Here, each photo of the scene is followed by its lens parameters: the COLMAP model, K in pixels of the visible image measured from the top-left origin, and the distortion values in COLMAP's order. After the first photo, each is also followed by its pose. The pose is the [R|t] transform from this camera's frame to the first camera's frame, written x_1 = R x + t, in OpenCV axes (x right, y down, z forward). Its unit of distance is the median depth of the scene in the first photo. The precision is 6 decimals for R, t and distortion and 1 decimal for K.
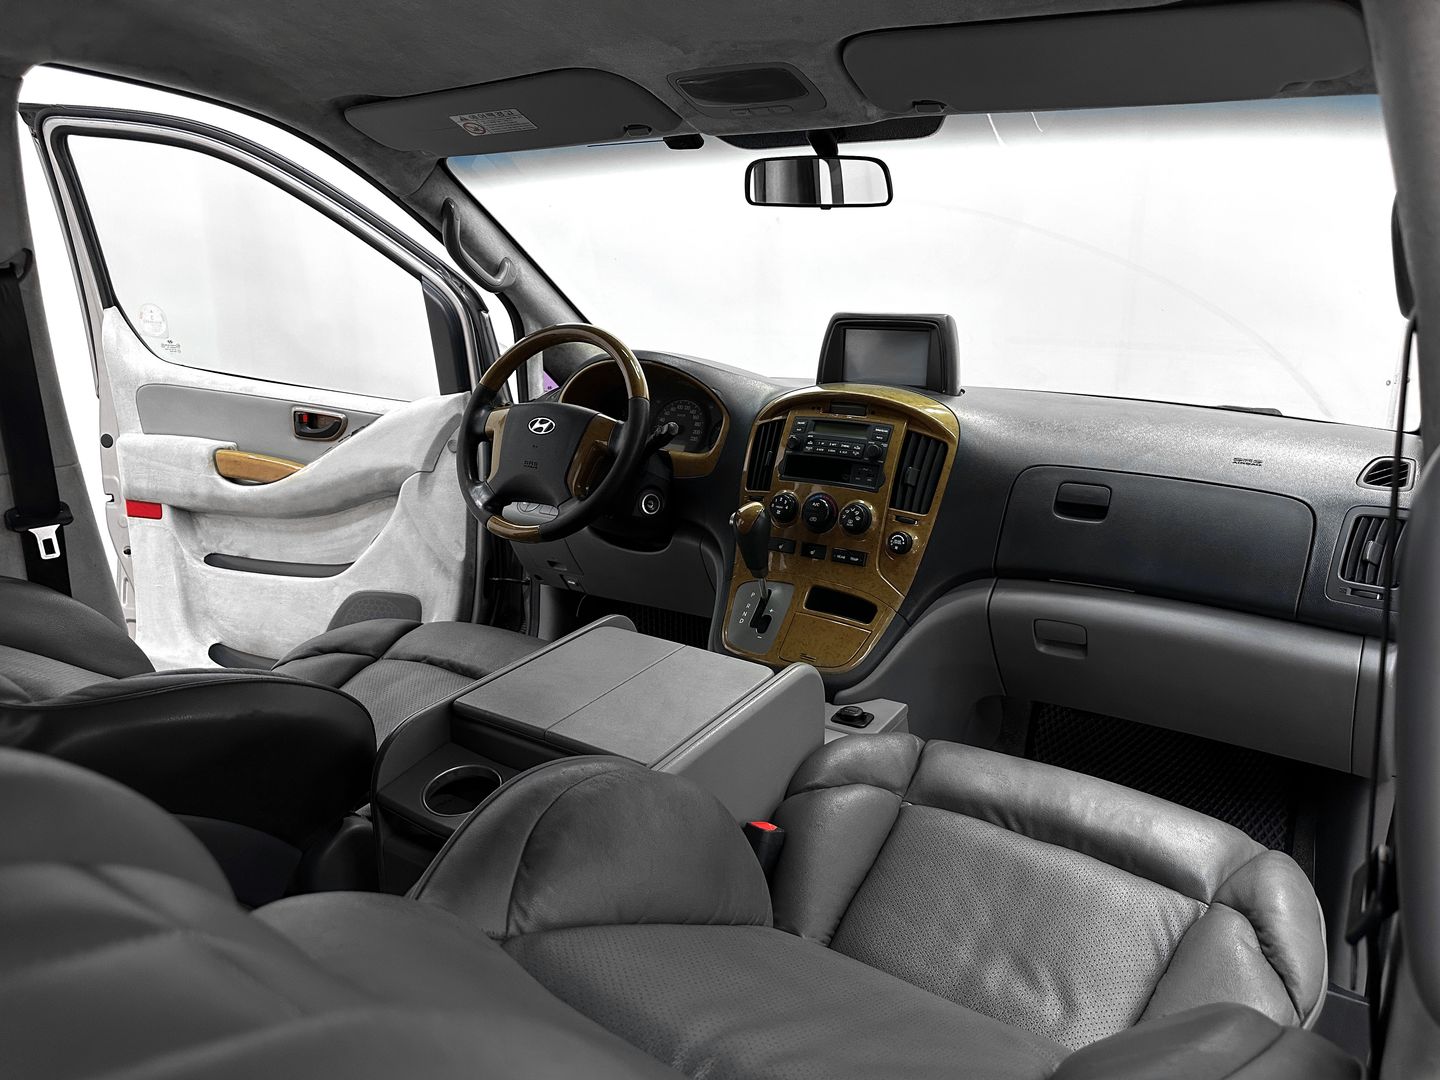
lens RADIAL K [[940.6, 0, 714.7], [0, 940.6, 549.1], [0, 0, 1]] dist [0.003093, -0.001415]
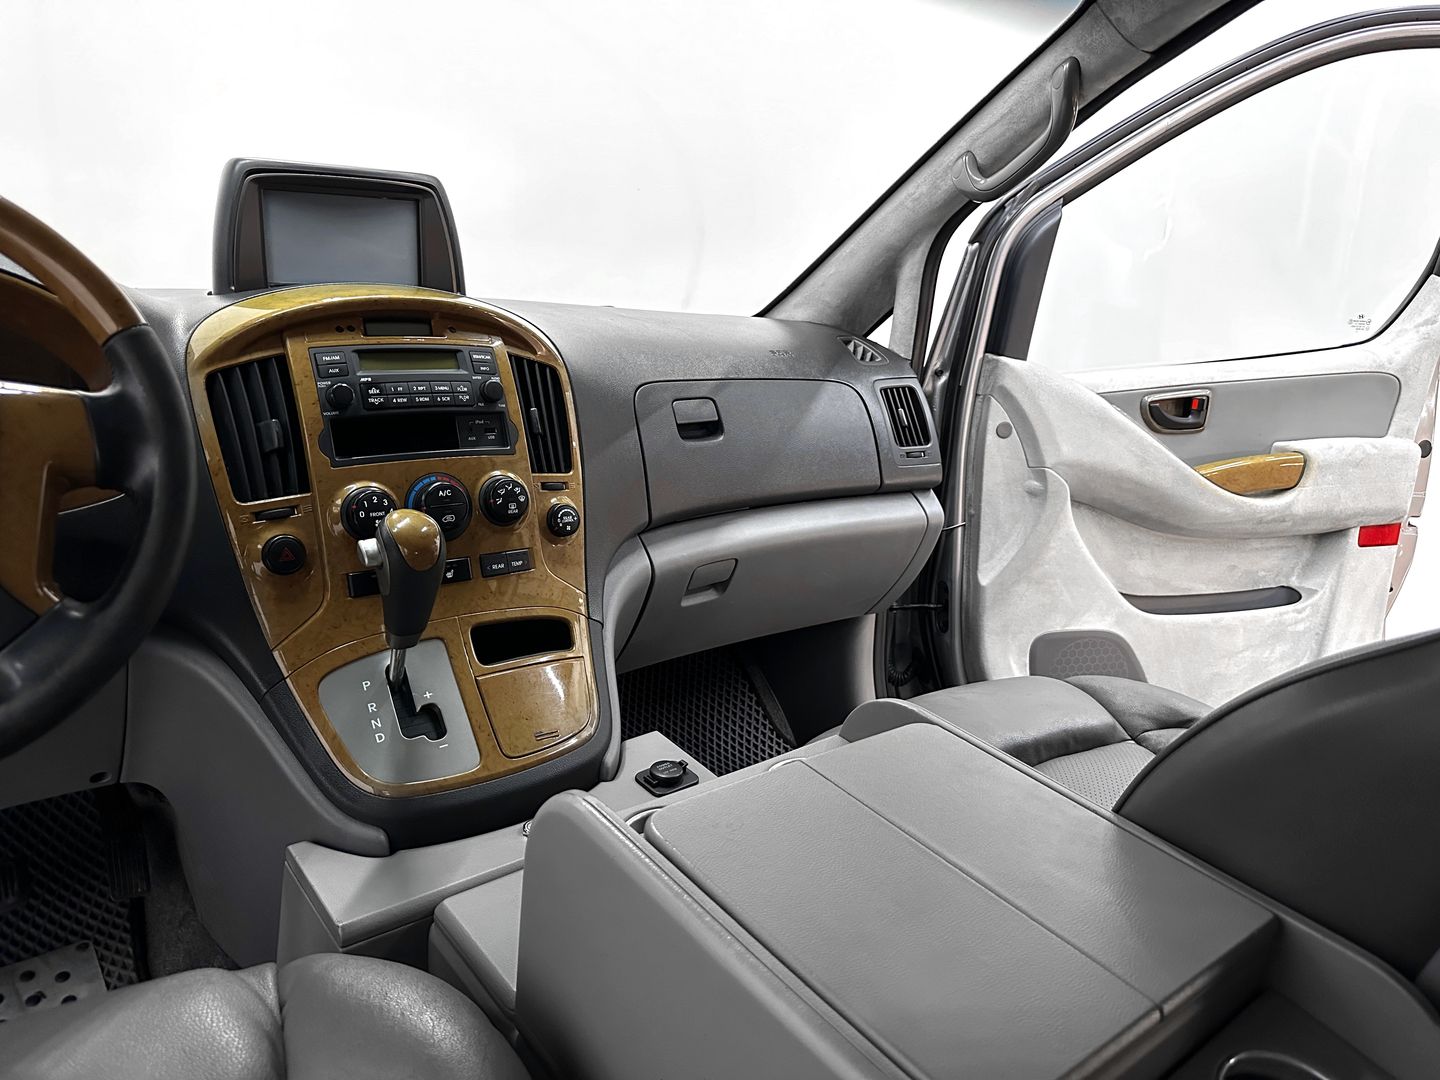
lens RADIAL K [[940.6, 0, 714.7], [0, 940.6, 549.1], [0, 0, 1]] dist [0.003093, -0.001415]
pose [[0.320244, -0.263316, 0.910005, -0.377906], [0.189717, 0.958961, 0.210717, -0.105276], [-0.928144, 0.105162, 0.357057, 0.639749]]
